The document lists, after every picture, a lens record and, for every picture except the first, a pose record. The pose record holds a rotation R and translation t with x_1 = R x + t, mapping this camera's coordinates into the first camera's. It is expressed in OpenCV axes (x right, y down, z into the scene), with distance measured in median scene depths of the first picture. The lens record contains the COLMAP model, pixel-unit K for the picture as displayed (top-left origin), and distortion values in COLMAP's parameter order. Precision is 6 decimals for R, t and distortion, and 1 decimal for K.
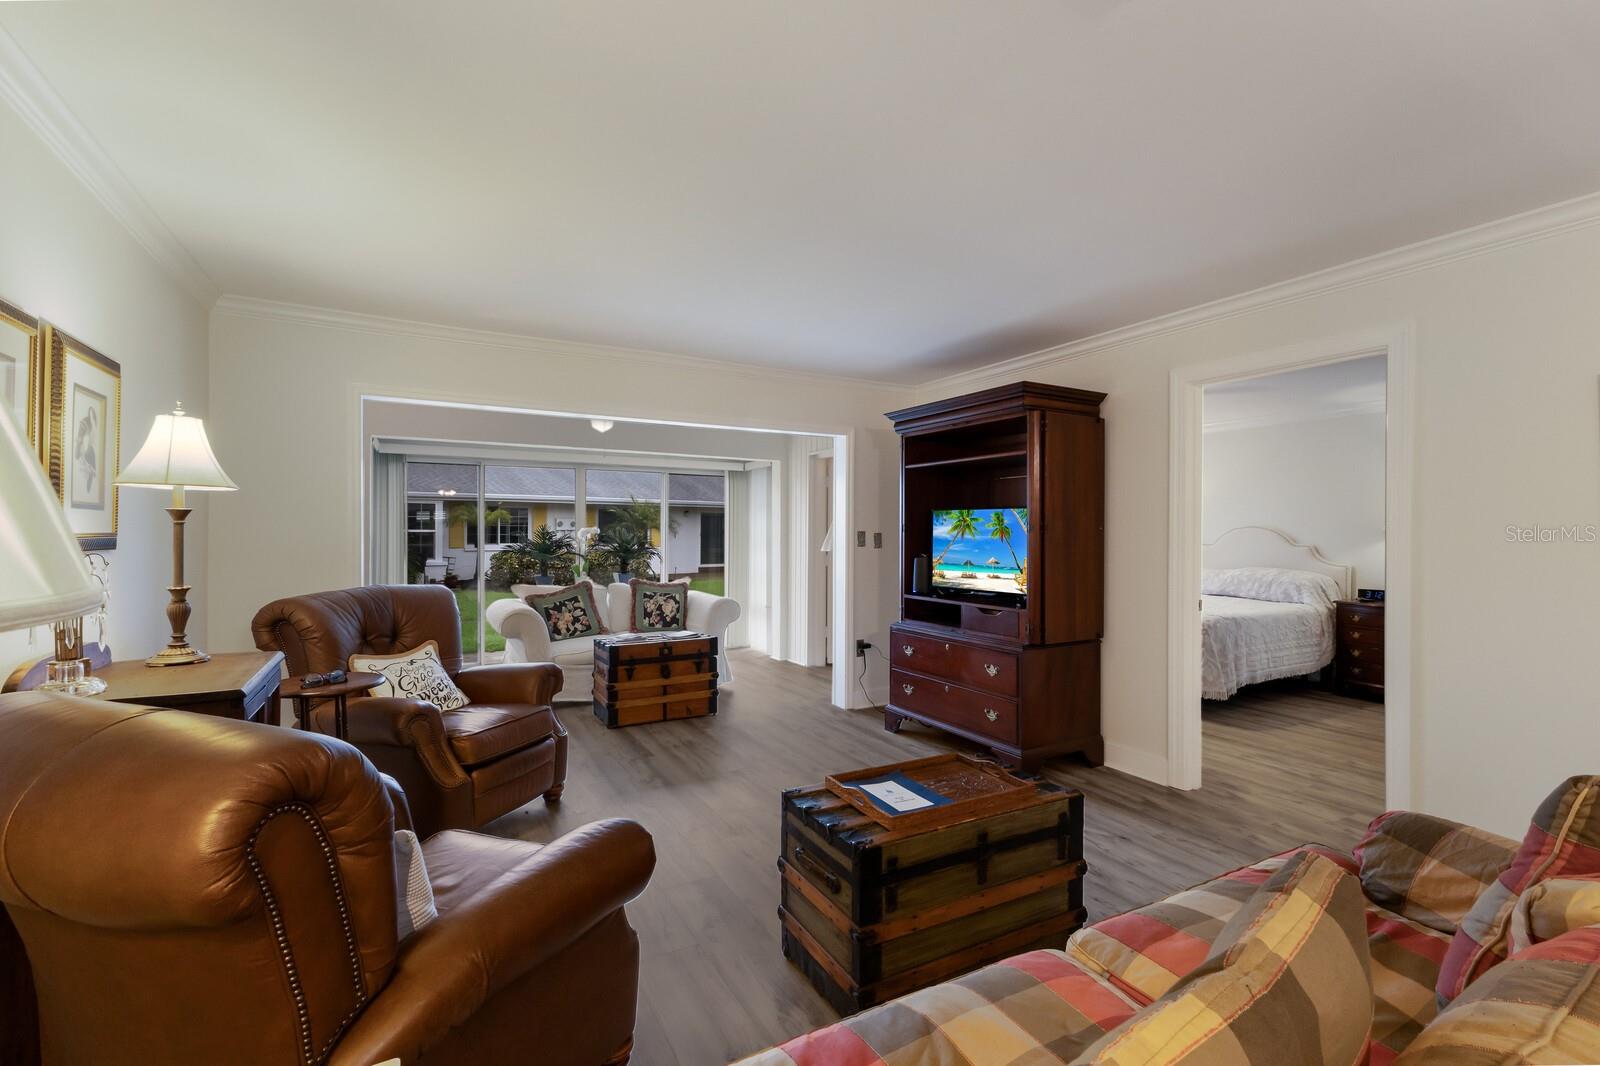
lens RADIAL K [[698.7, 0, 800.0], [0, 698.7, 533.0], [0, 0, 1]] dist [0.009650, 0.000219]
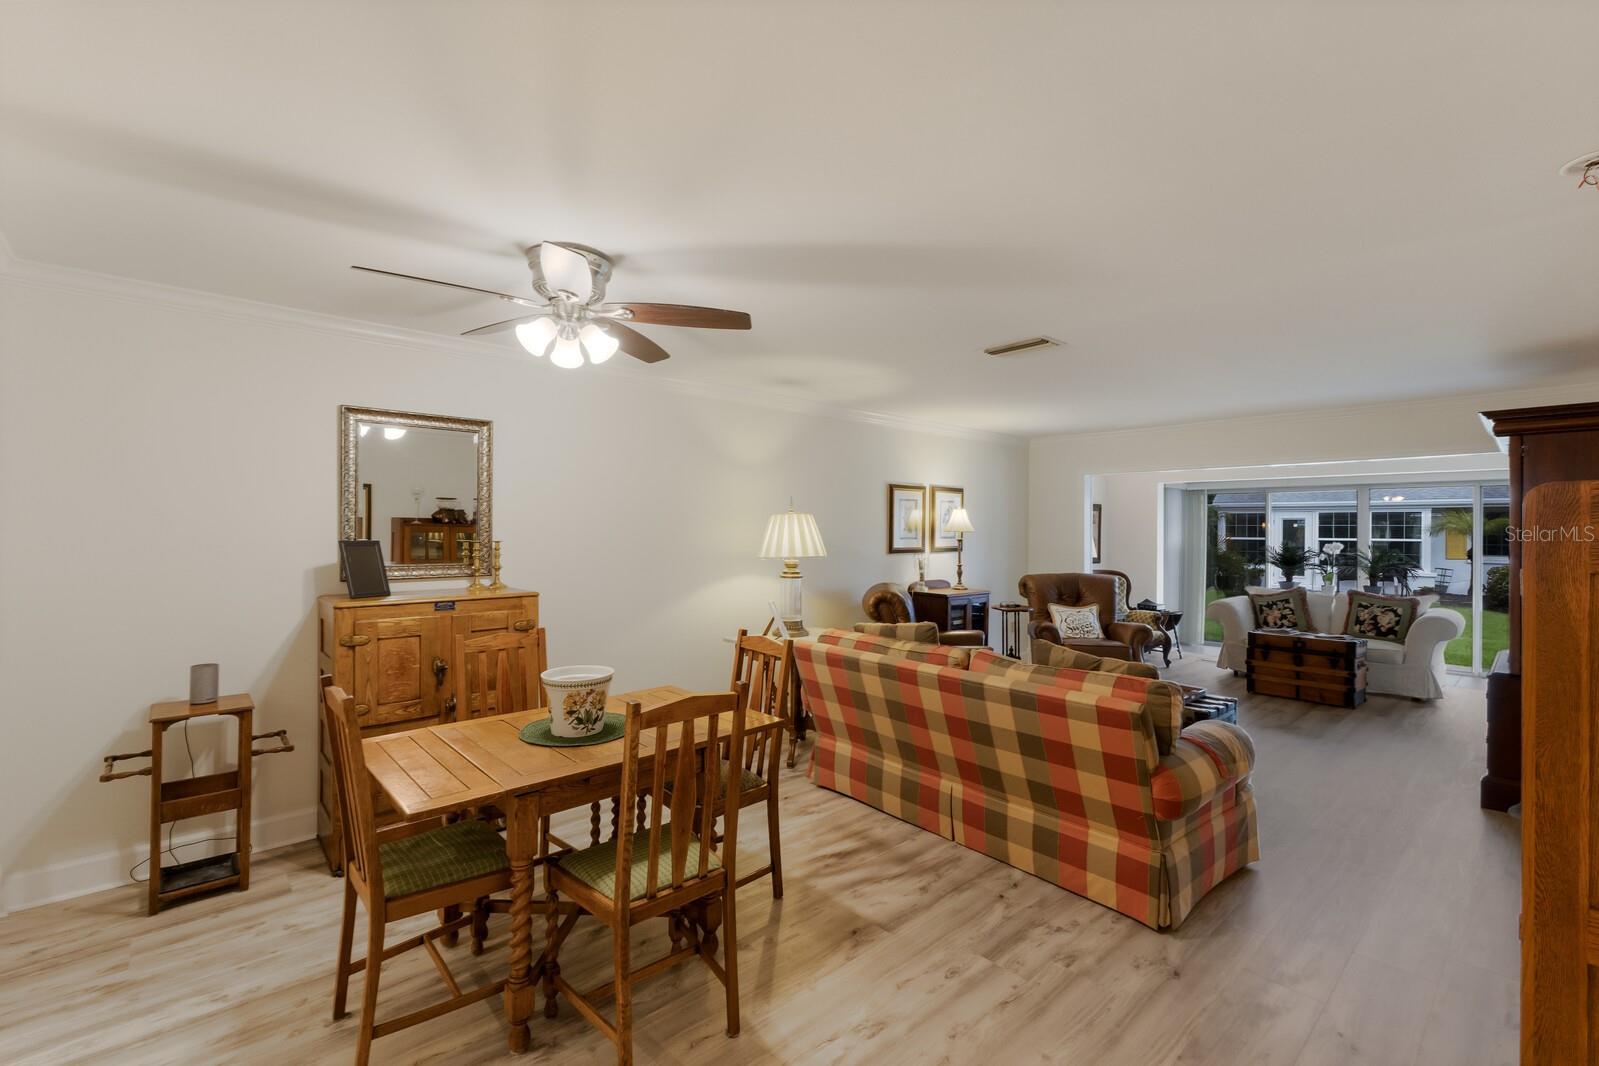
lens RADIAL K [[698.3, 0, 799.5], [0, 698.3, 533.0], [0, 0, 1]] dist [0.009650, 0.000219]
pose [[0.228188, 0.004090, -0.973608, 0.711486], [-0.009193, 0.999956, 0.002046, -0.021409], [0.973574, 0.008484, 0.228216, -0.137564]]
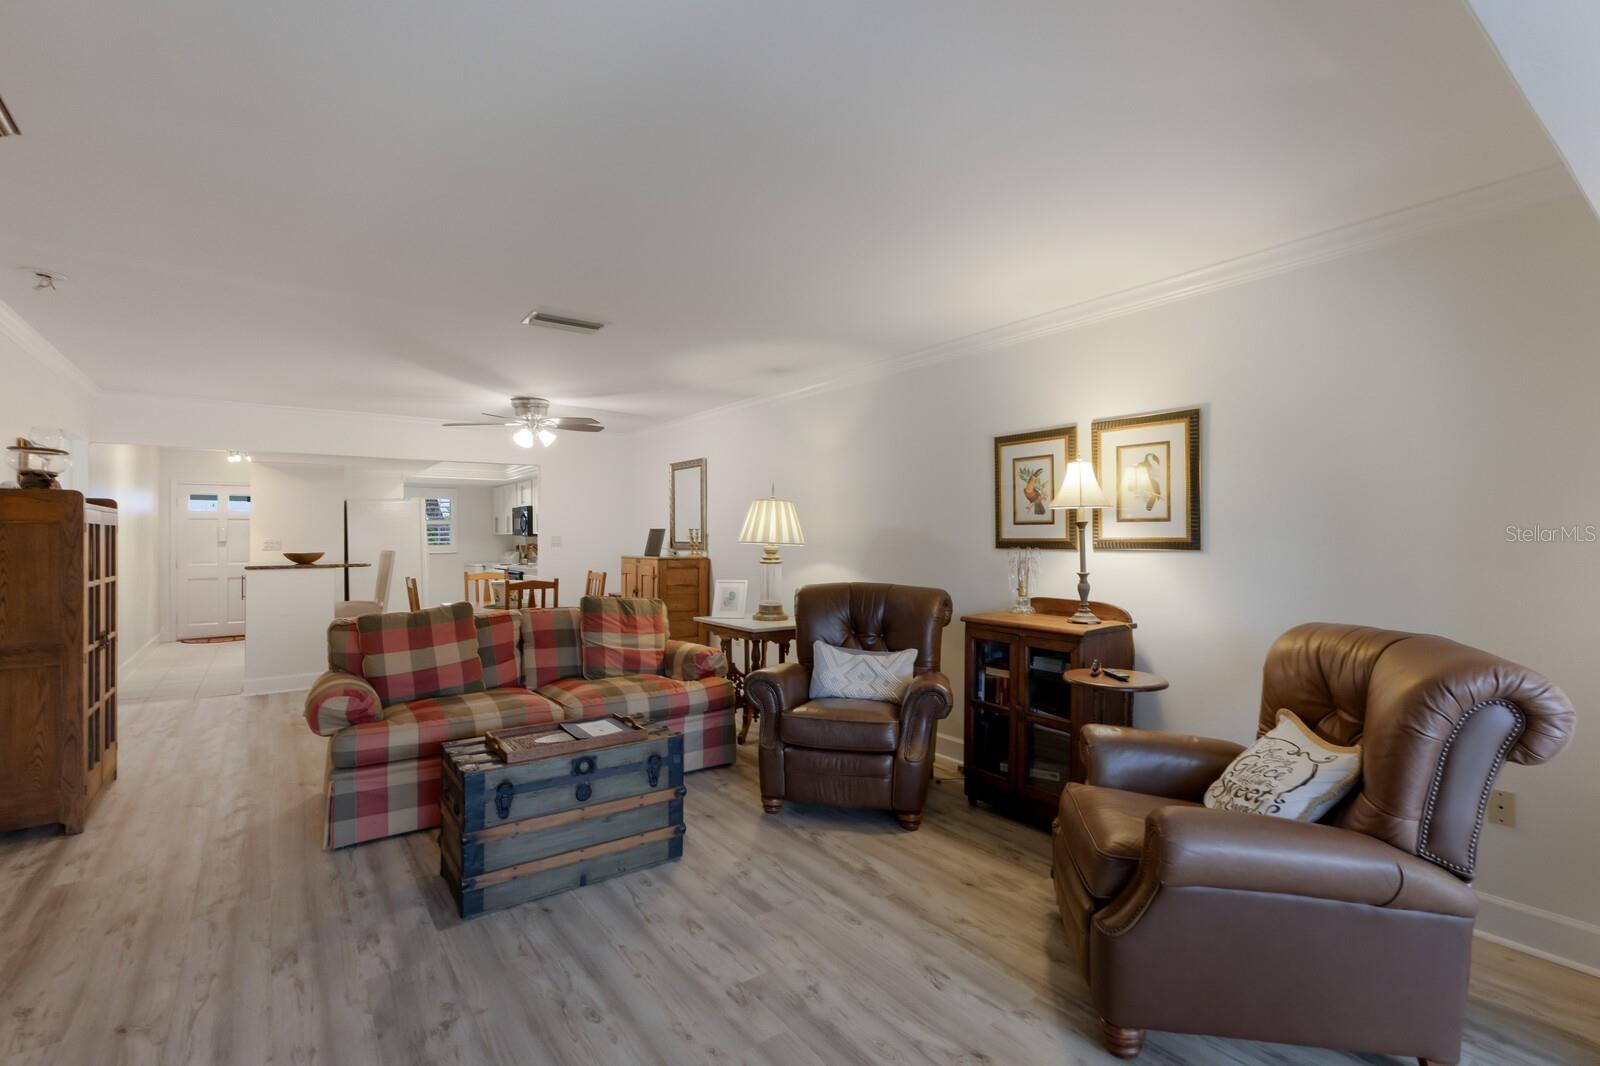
lens RADIAL K [[724.6, 0, 800.0], [0, 724.6, 533.0], [0, 0, 1]] dist [0.005715, -0.000029]
pose [[-0.992362, 0.000758, -0.123356, -0.028831], [0.000773, 1.000000, -0.000076, -0.003196], [0.123356, -0.000171, -0.992362, 0.925566]]
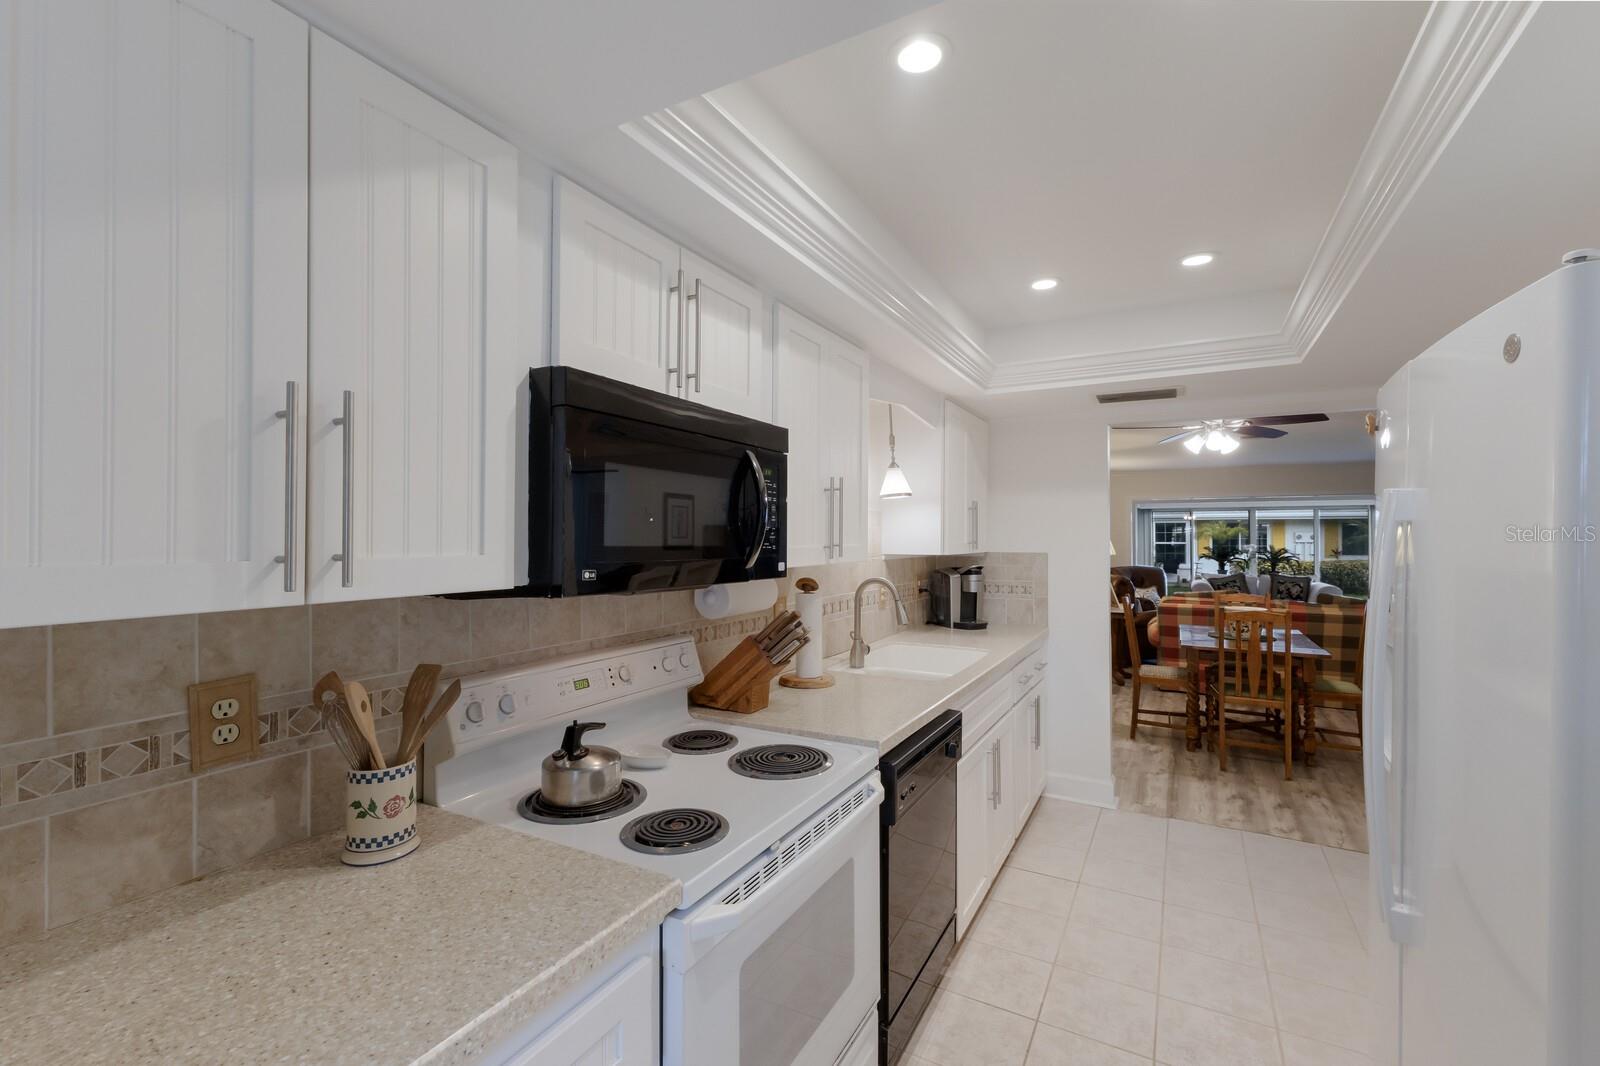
lens RADIAL K [[690.5, 0, 796.1], [0, 690.5, 529.8], [0, 0, 1]] dist [0.014530, -0.000102]
pose [[0.527850, -0.011484, -0.849260, 0.702586], [-0.003435, 0.999872, -0.015655, -0.016003], [0.849330, 0.011181, 0.527743, -1.104096]]
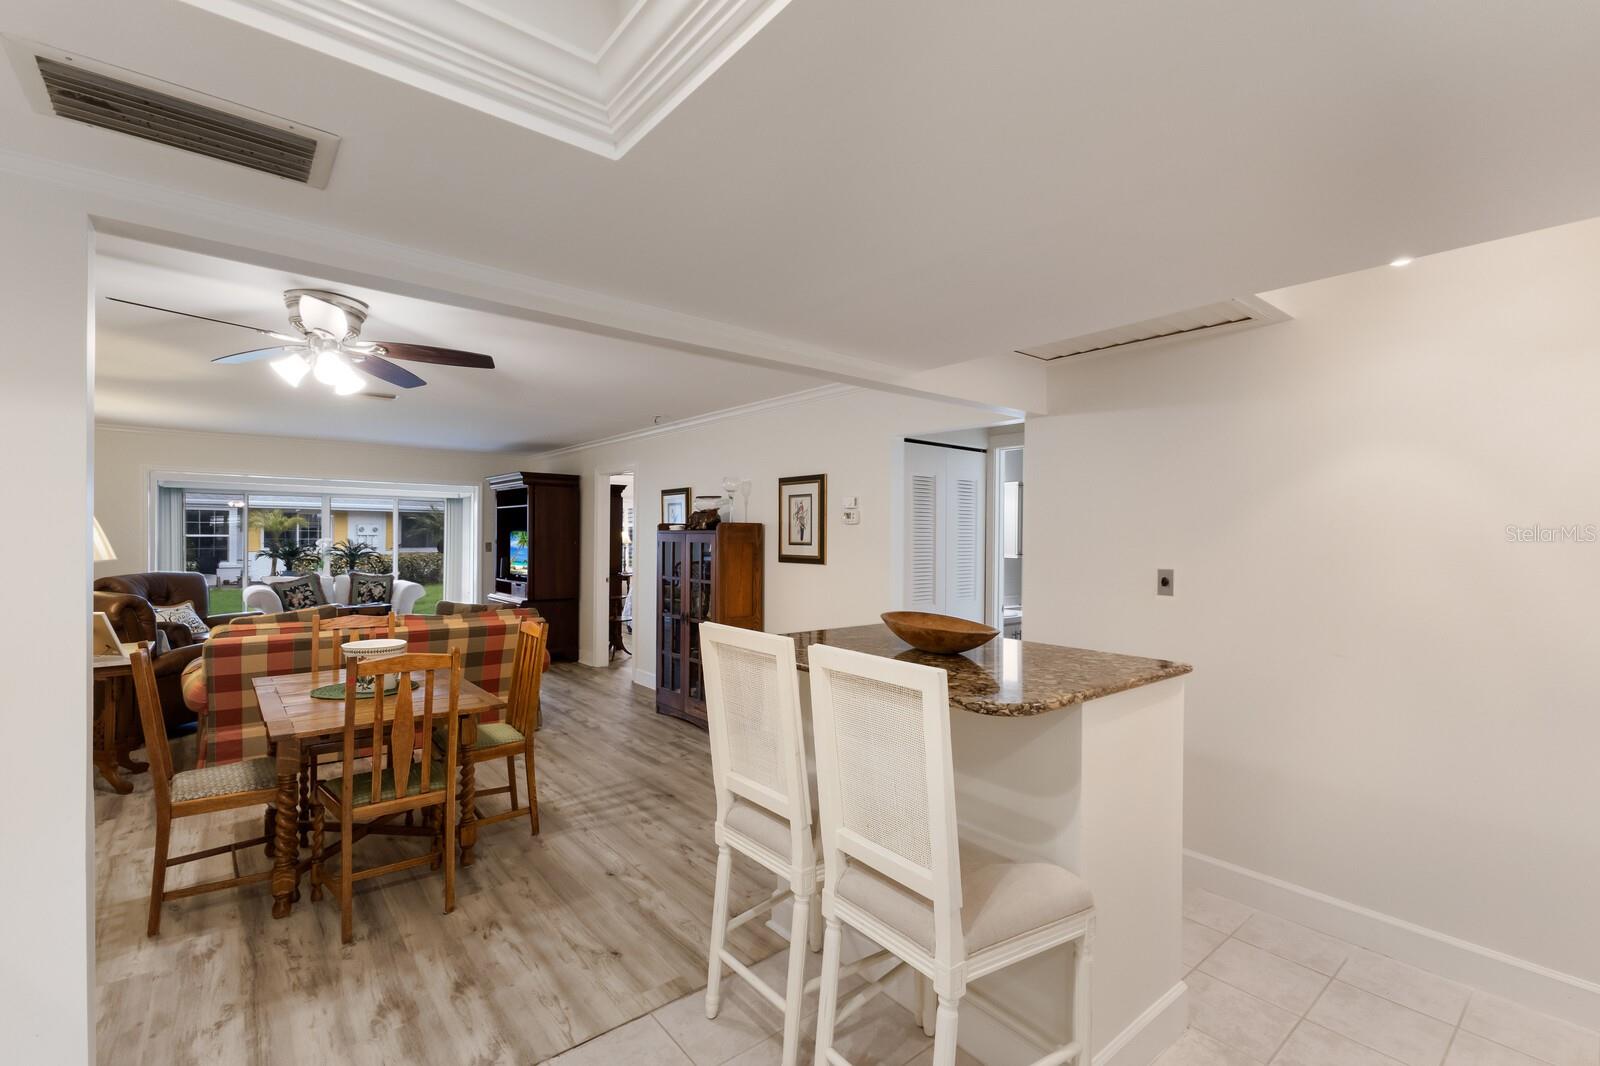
lens RADIAL K [[708.8, 0, 807.5], [0, 708.8, 535.1], [0, 0, 1]] dist [0.002601, -0.000685]
pose [[0.982486, 0.005439, 0.186258, 0.492829], [-0.005117, 0.999984, -0.002205, -0.019449], [-0.186267, 0.001213, 0.982498, -0.782914]]
